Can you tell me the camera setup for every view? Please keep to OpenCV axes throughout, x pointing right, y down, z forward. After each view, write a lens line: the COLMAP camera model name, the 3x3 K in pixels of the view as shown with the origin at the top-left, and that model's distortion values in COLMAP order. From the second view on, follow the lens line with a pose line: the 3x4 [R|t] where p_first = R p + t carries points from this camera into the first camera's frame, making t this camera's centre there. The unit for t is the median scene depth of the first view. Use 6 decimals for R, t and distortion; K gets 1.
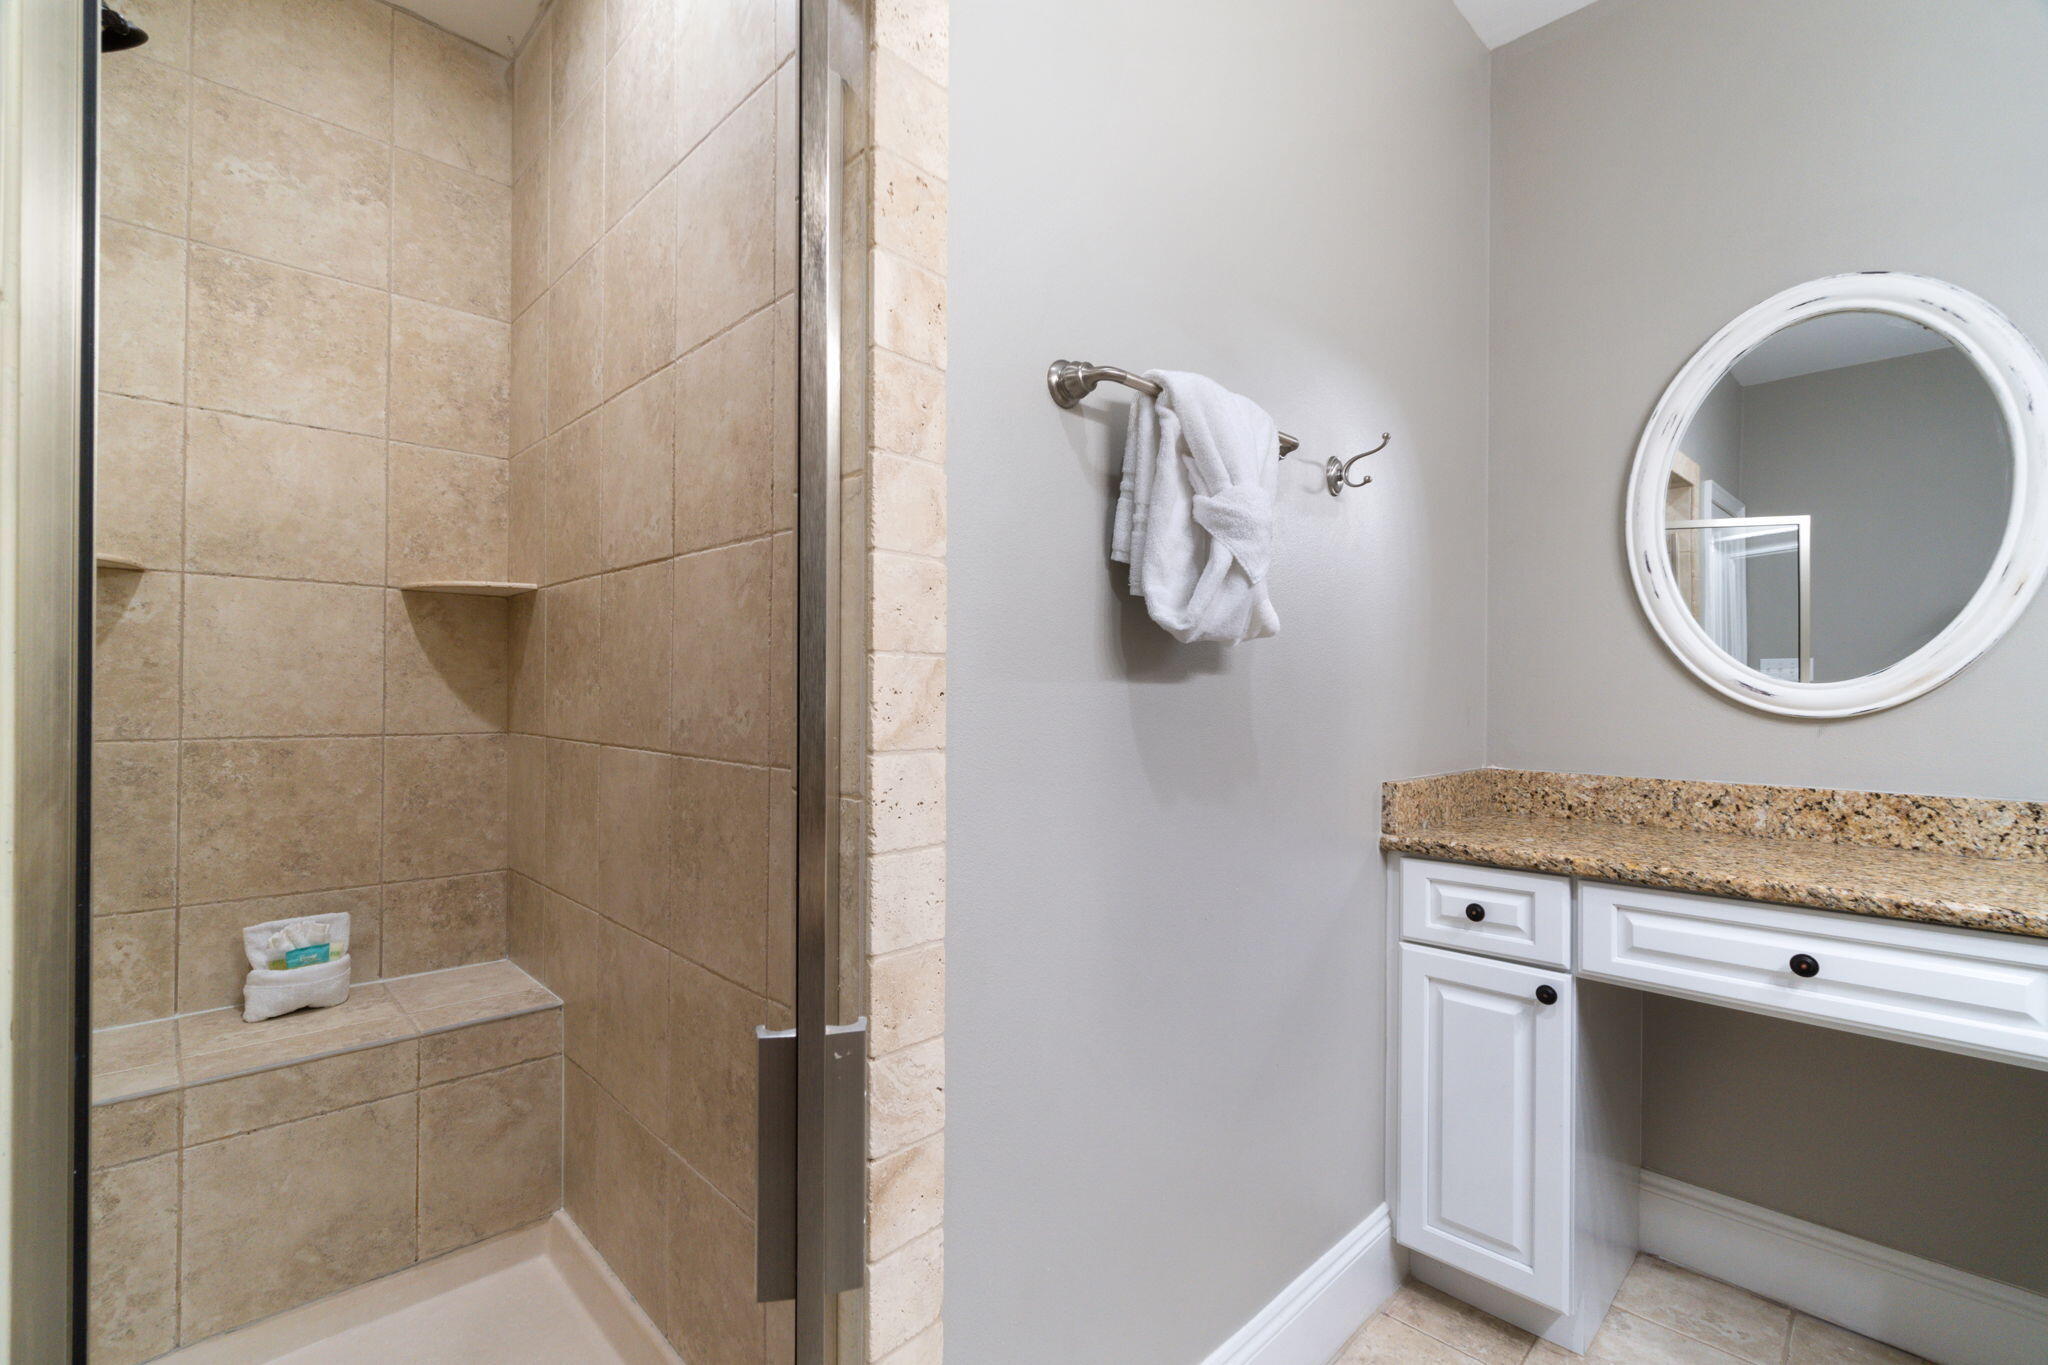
lens RADIAL K [[902.6, 0, 1031.9], [0, 902.6, 687.9], [0, 0, 1]] dist [-0.003783, 0.000244]
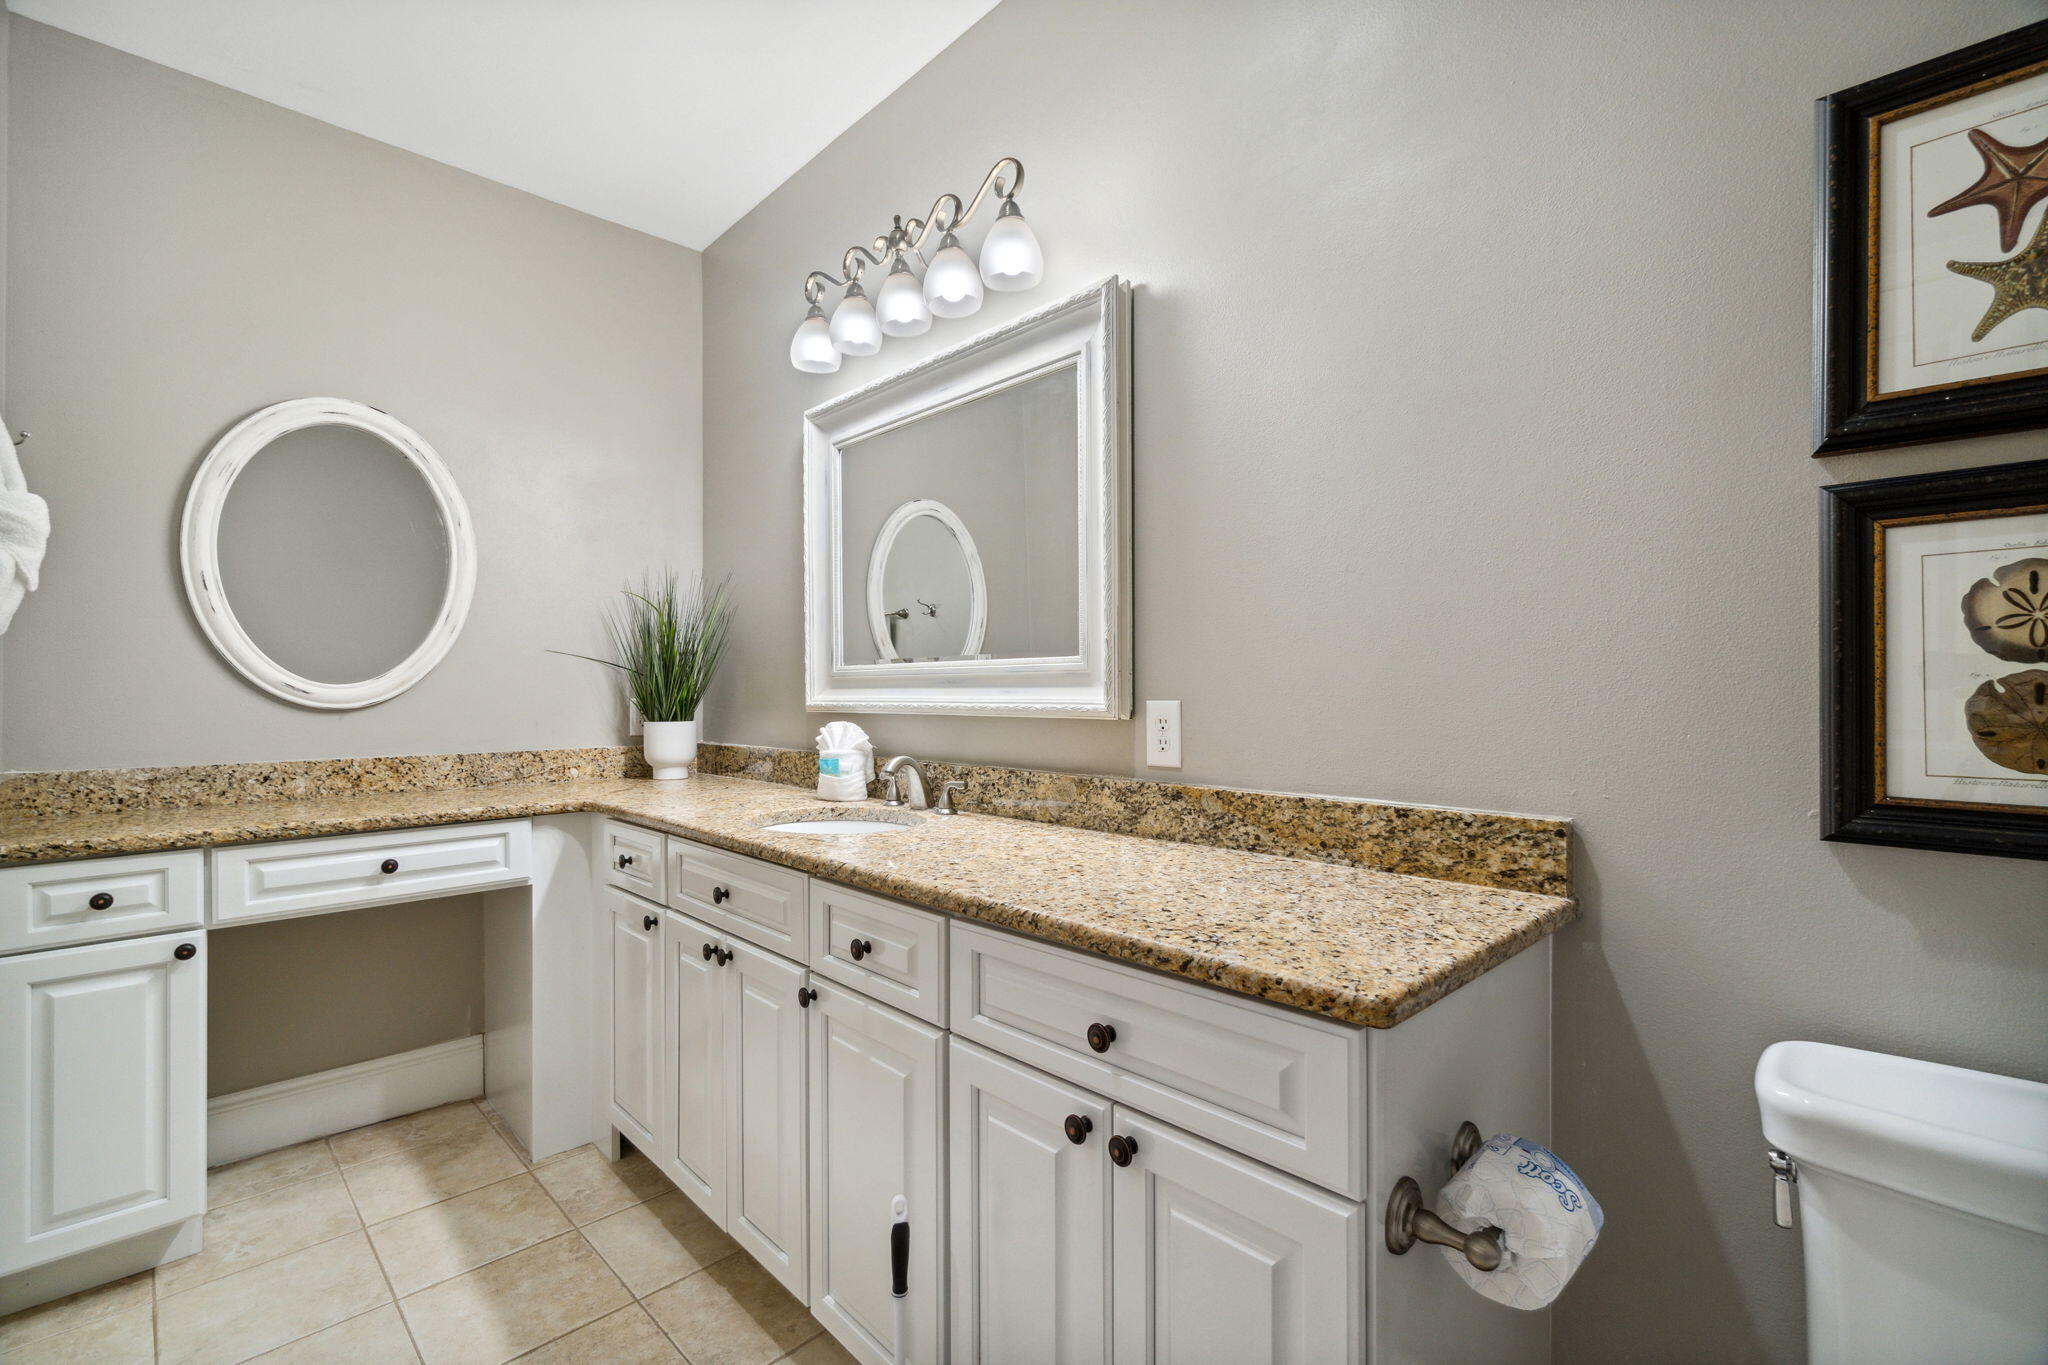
lens RADIAL K [[902.6, 0, 1037.3], [0, 902.6, 679.7], [0, 0, 1]] dist [-0.003783, 0.000244]
pose [[0.001118, 0.004412, 0.999990, -0.554886], [-0.000793, 0.999990, -0.004411, -0.007764], [-0.999999, -0.000788, 0.001121, -0.099305]]
